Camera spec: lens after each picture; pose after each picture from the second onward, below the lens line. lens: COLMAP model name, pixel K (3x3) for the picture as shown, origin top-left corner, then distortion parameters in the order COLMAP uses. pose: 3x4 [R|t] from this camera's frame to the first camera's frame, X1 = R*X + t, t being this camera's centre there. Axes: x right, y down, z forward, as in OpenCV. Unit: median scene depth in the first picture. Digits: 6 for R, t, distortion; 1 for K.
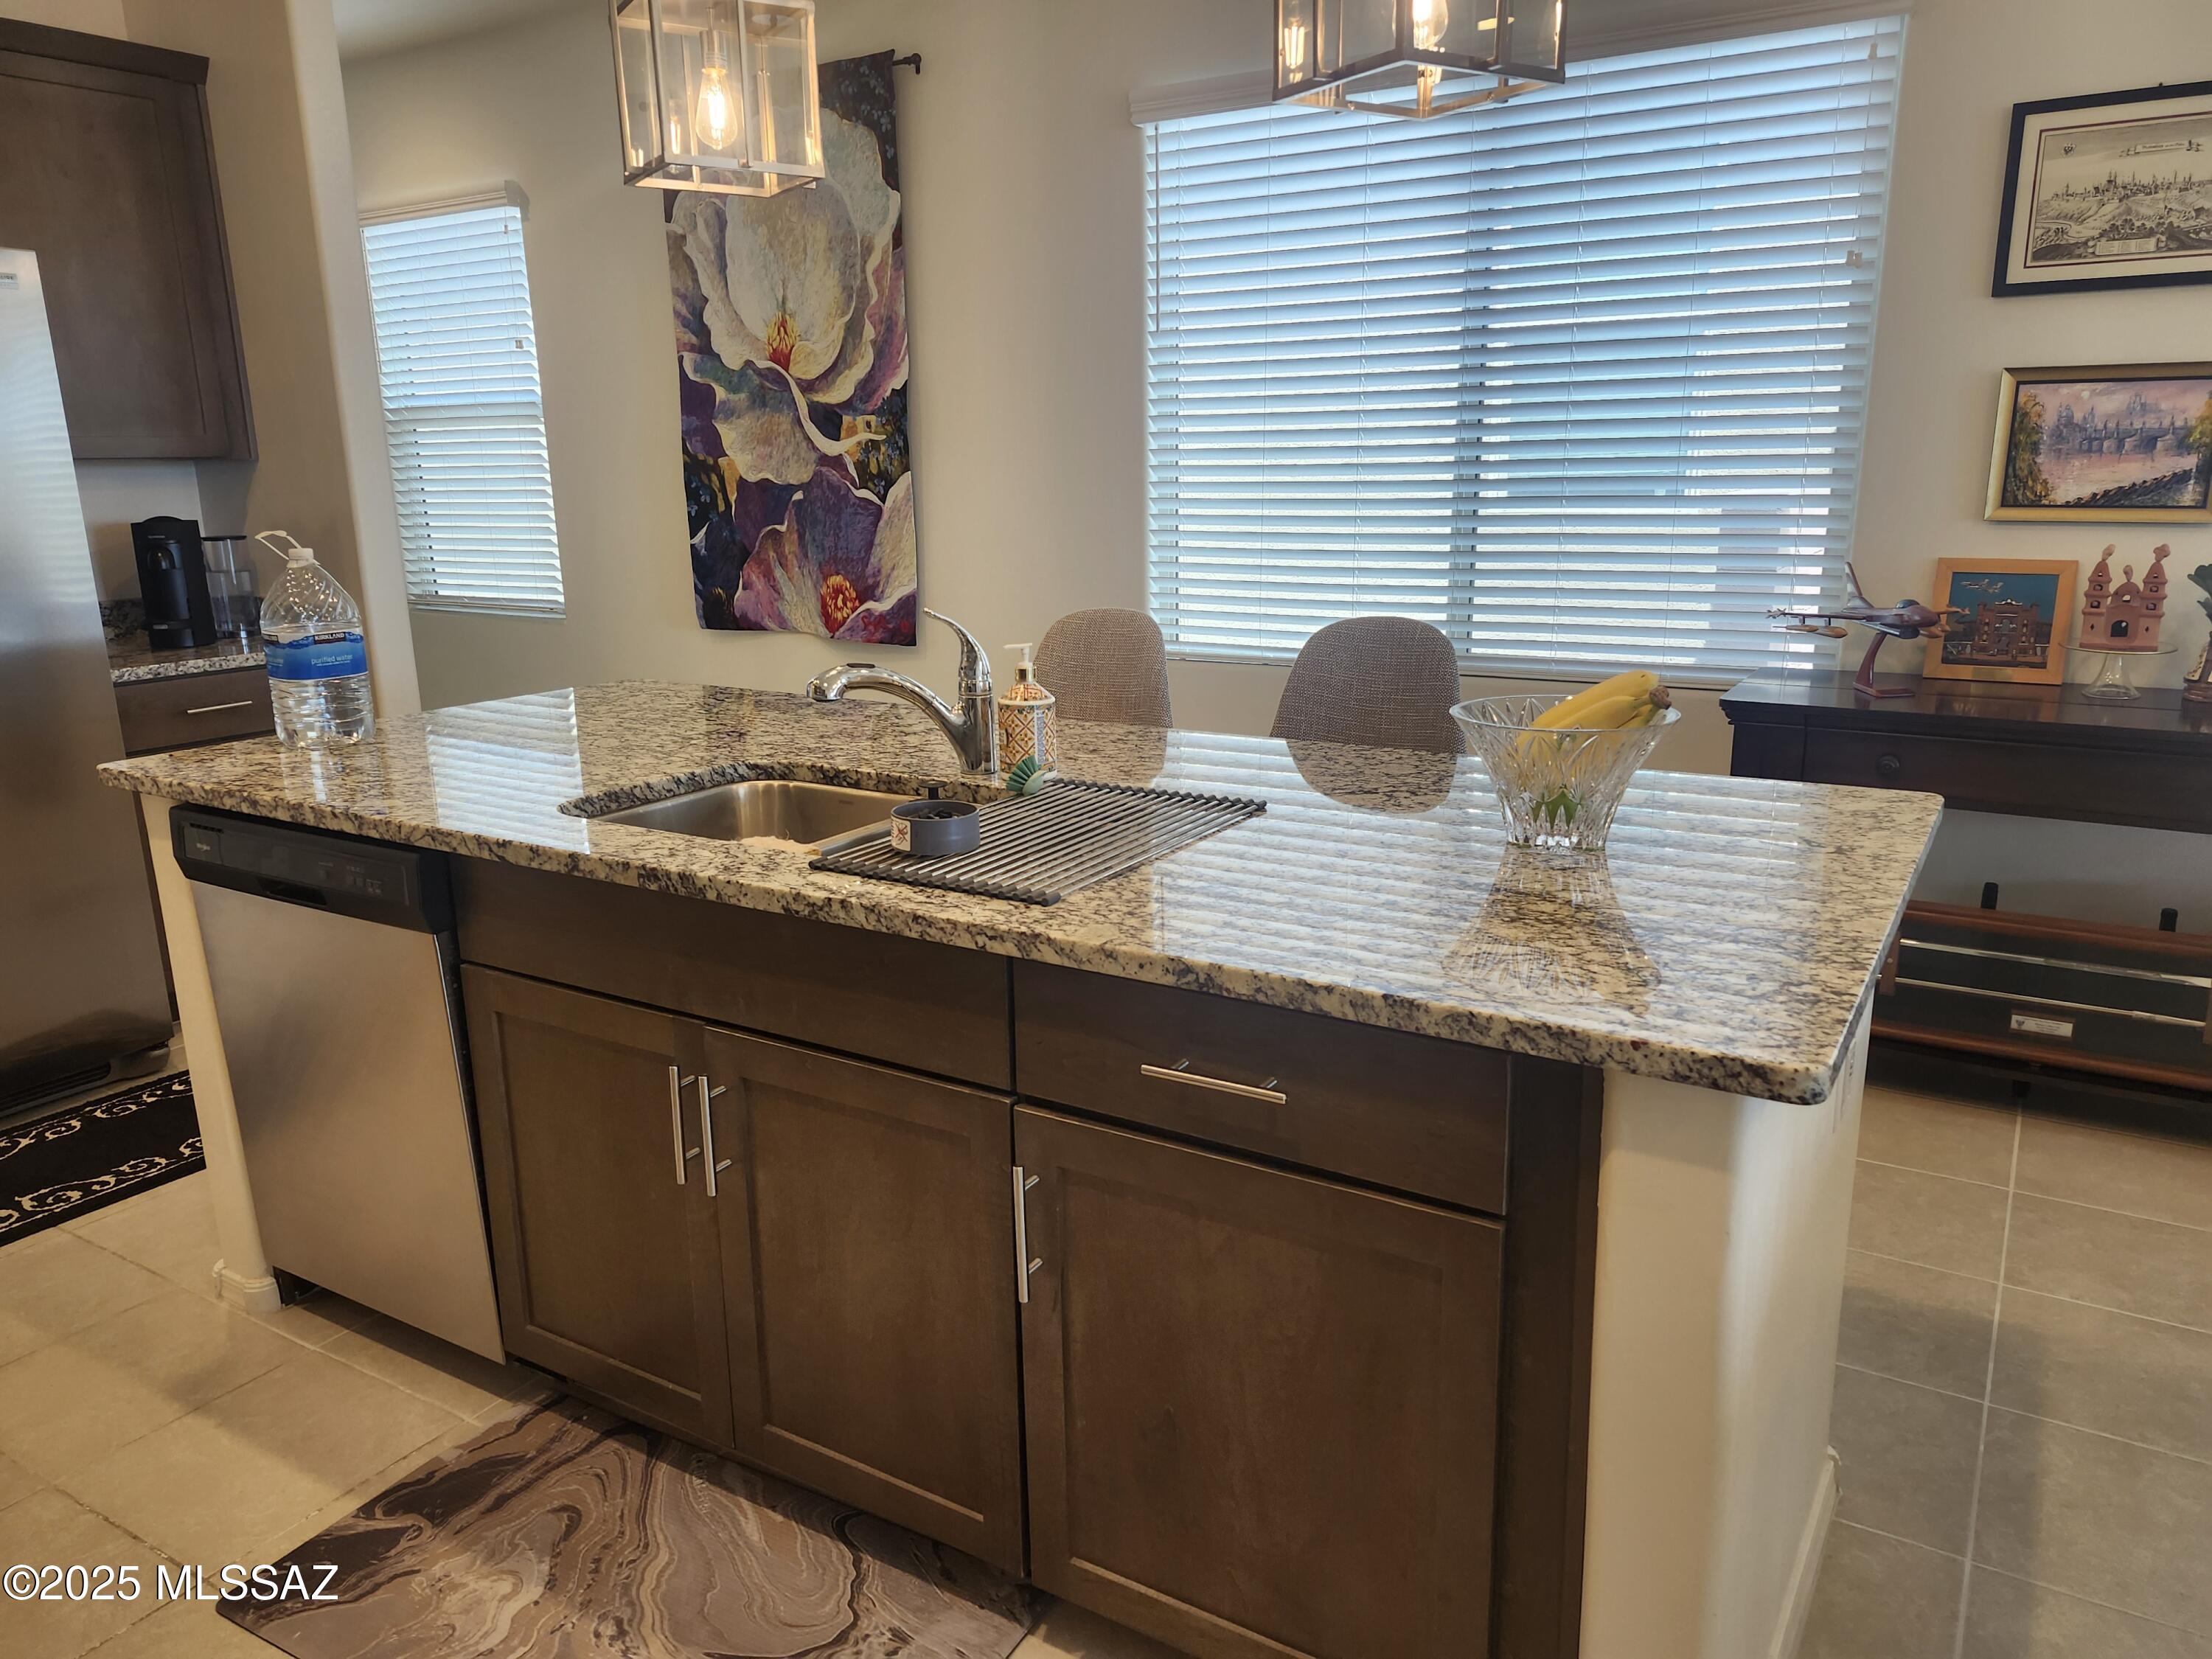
lens RADIAL K [[1528.3, 0, 1127.8], [0, 1528.3, 827.5], [0, 0, 1]] dist [0.071462, -0.074528]
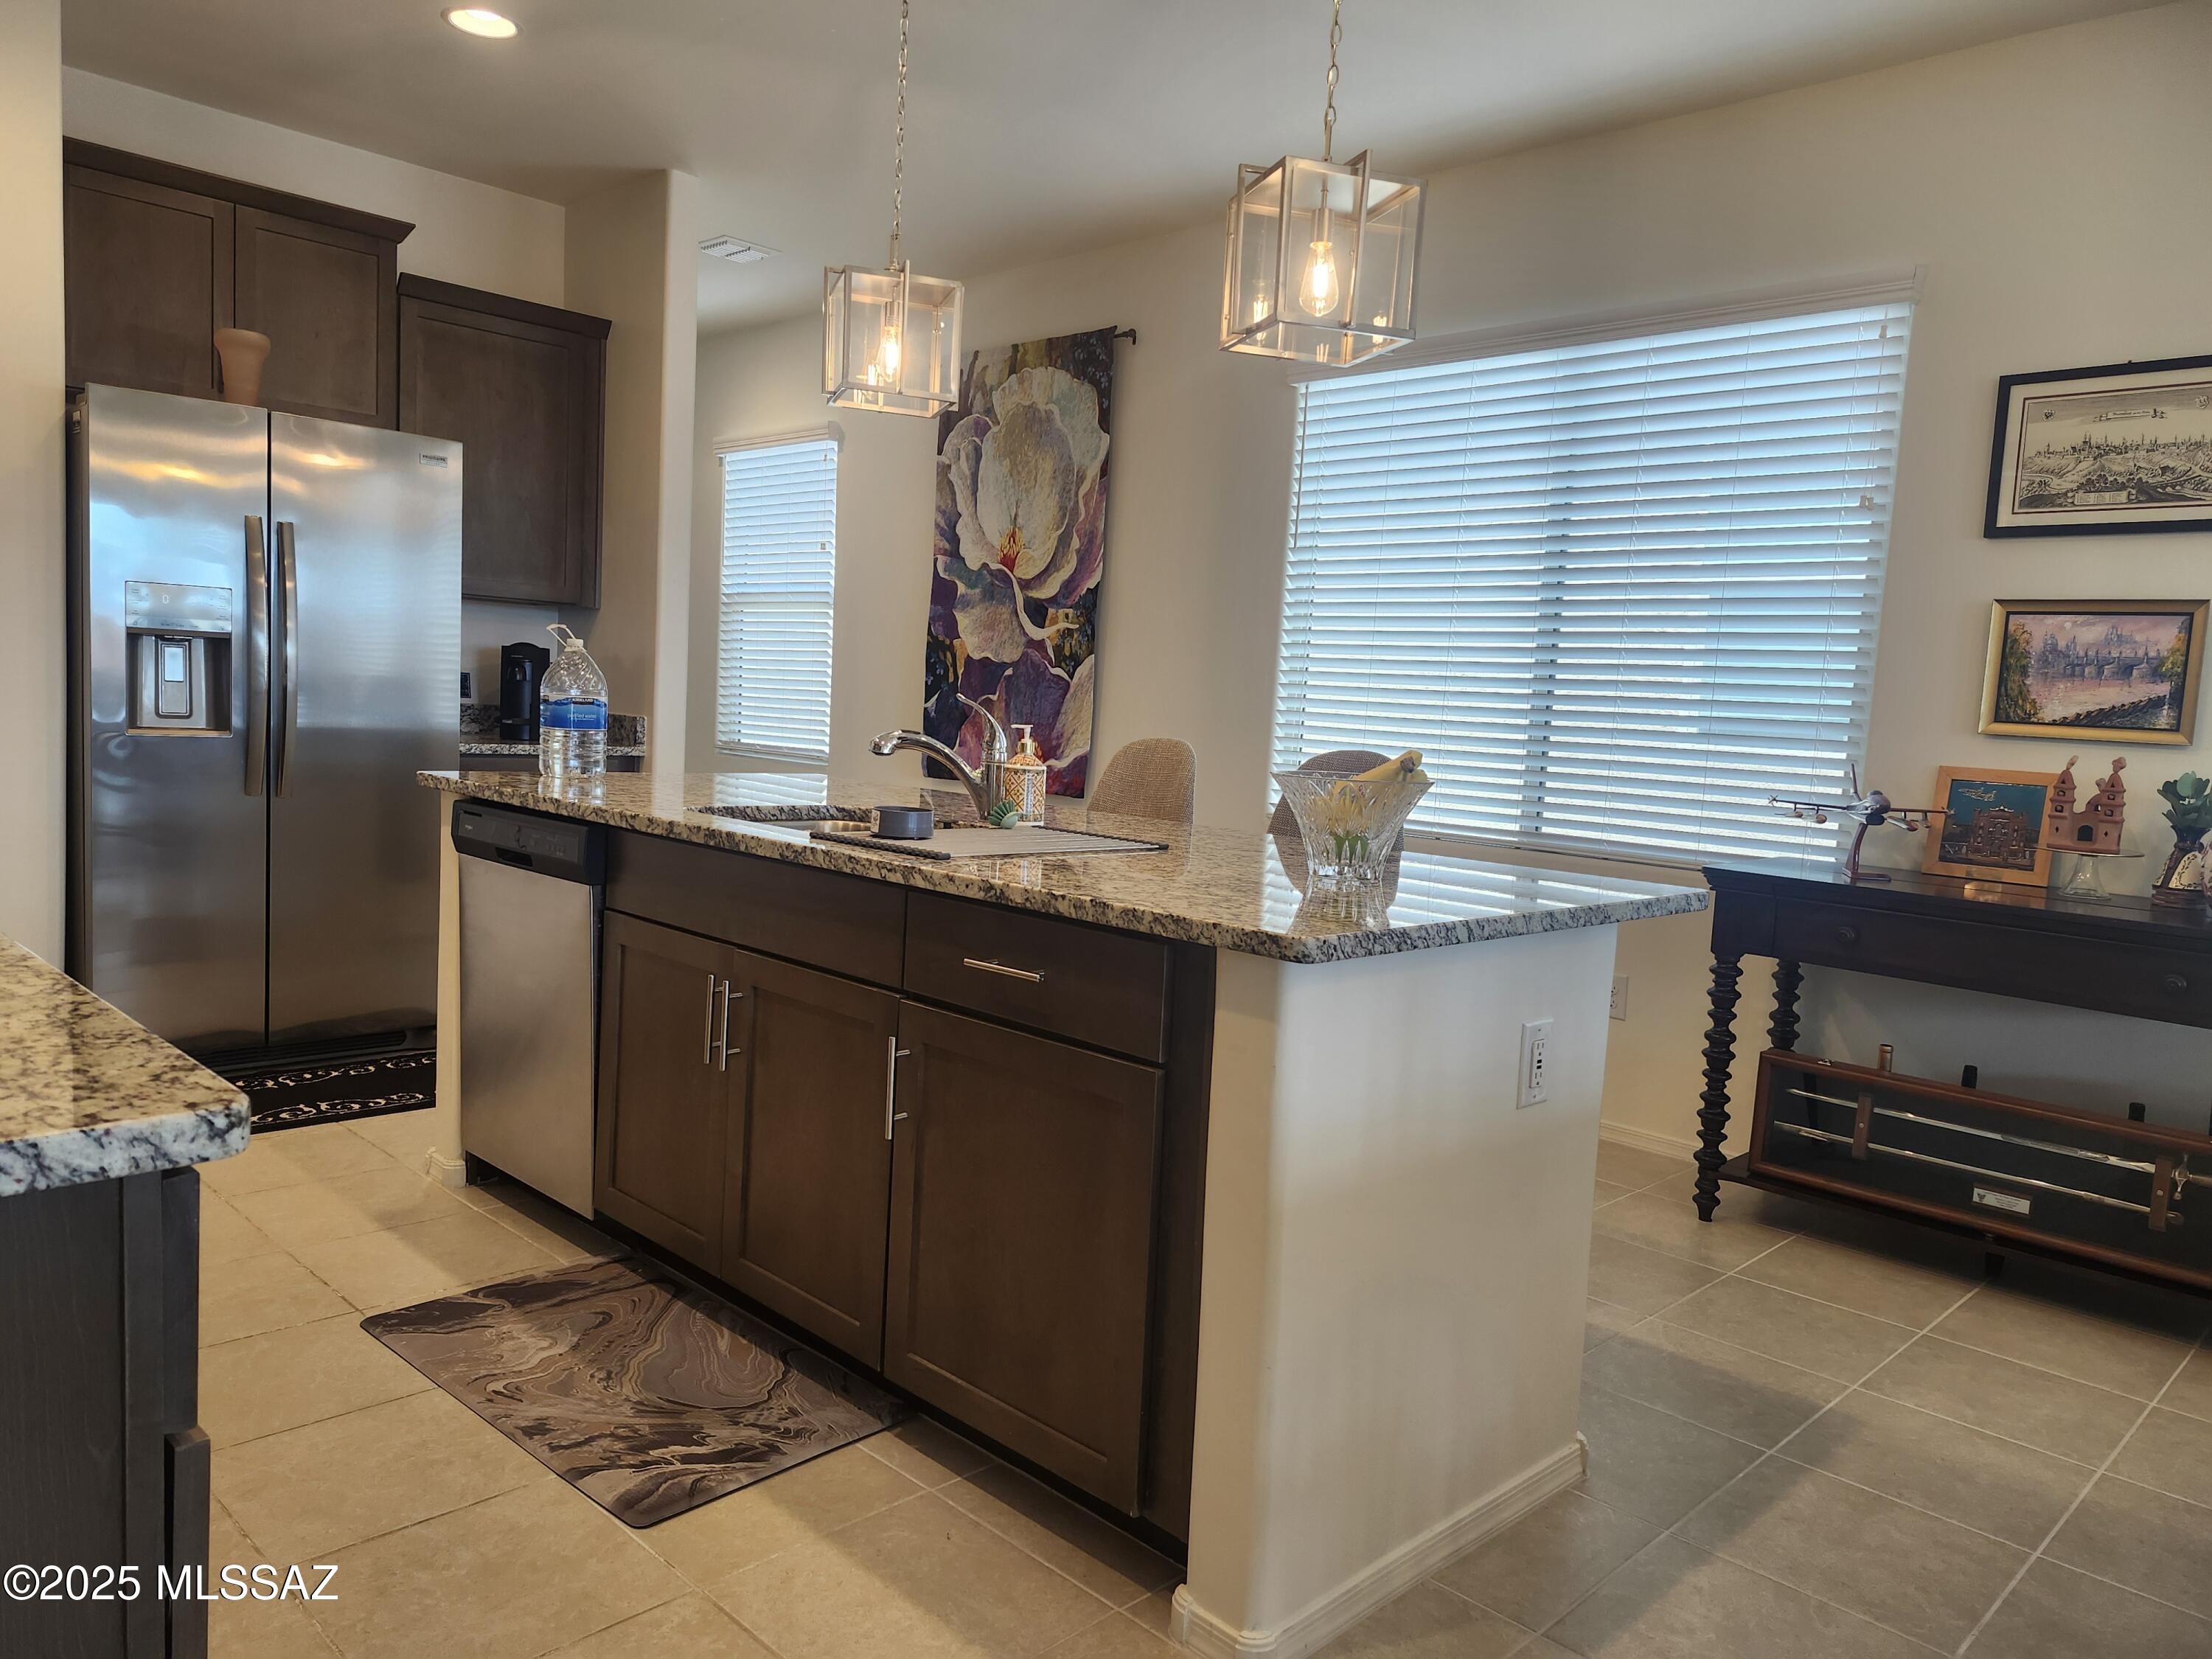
lens RADIAL K [[1528.3, 0, 1099.4], [0, 1528.3, 825.4], [0, 0, 1]] dist [0.071462, -0.074528]
pose [[0.970270, 0.087788, -0.225544, 0.203101], [-0.122757, 0.981637, -0.146009, 0.102802], [0.208585, 0.169355, 0.963230, -0.176251]]
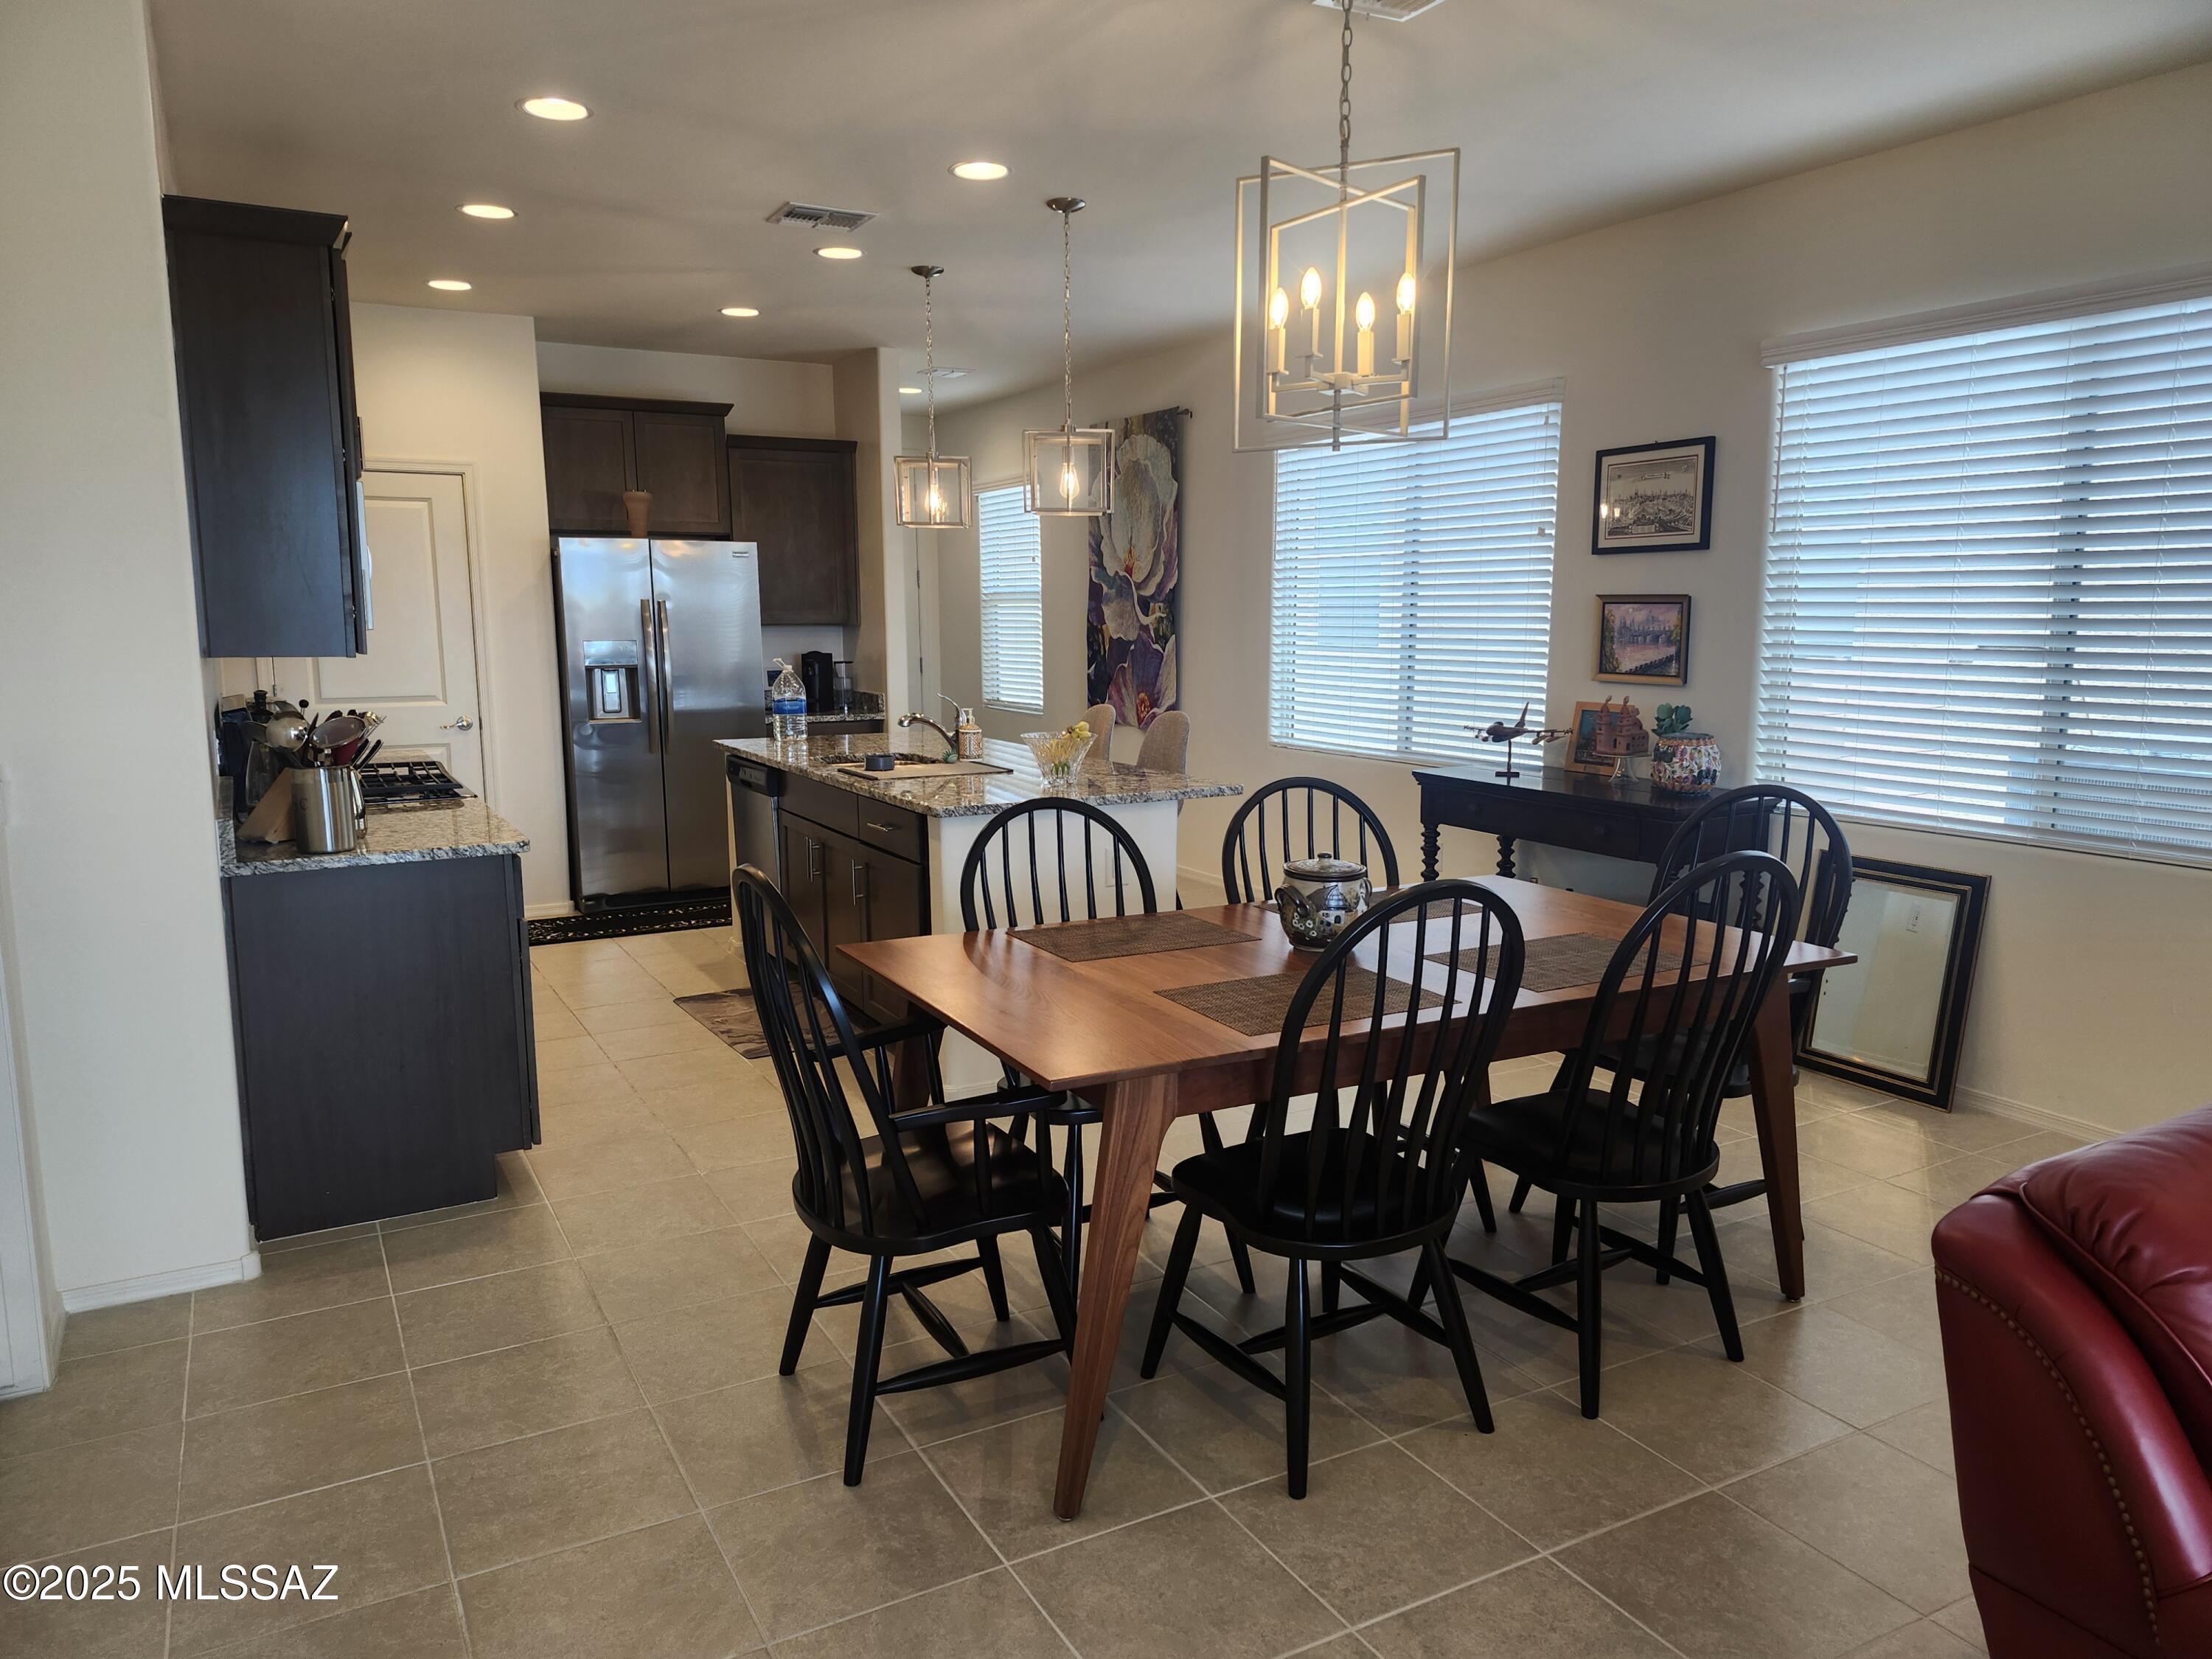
lens RADIAL K [[1528.3, 0, 1107.5], [0, 1528.3, 841.7], [0, 0, 1]] dist [0.071462, -0.074528]
pose [[0.865585, 0.087289, -0.493096, 0.950299], [-0.126864, 0.990791, -0.047306, 0.130014], [0.484426, 0.103504, 0.868688, -0.734348]]
